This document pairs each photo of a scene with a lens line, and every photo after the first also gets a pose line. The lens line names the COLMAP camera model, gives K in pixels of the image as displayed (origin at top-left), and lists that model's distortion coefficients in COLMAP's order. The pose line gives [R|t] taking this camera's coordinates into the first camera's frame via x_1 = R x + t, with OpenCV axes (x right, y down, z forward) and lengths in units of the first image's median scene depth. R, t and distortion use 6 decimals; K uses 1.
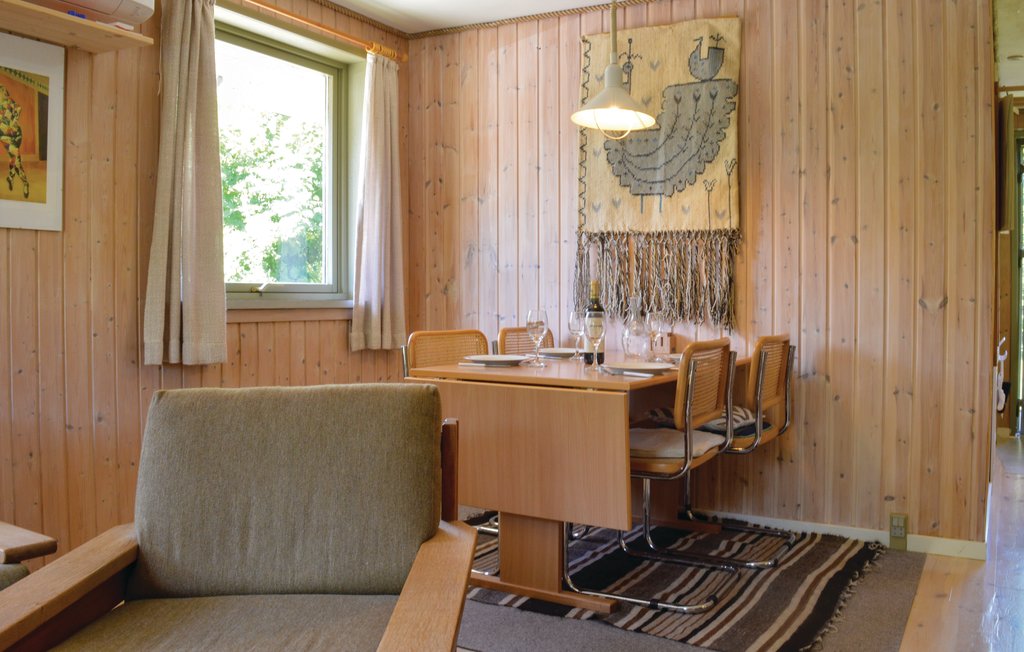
lens RADIAL K [[789.1, 0, 555.6], [0, 789.1, 313.2], [0, 0, 1]] dist [-0.082356, 0.002218]
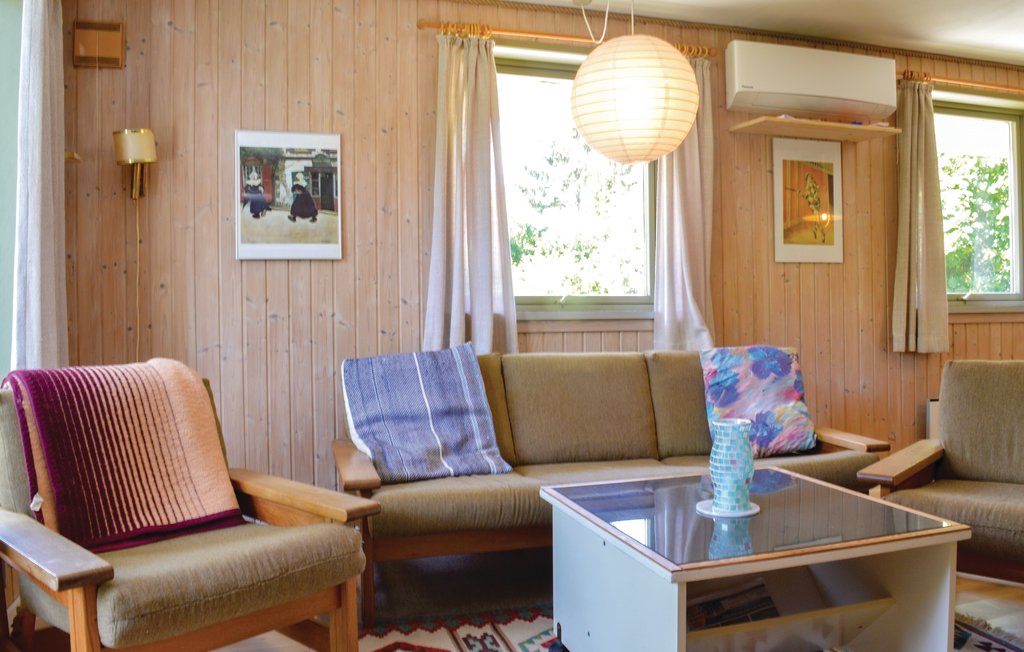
lens RADIAL K [[789.1, 0, 555.6], [0, 789.1, 313.2], [0, 0, 1]] dist [-0.082356, 0.002218]
pose [[0.732523, -0.006952, -0.680706, -0.003595], [-0.001048, 0.999935, -0.011339, 0.012440], [0.680741, 0.009019, 0.732469, -0.527689]]
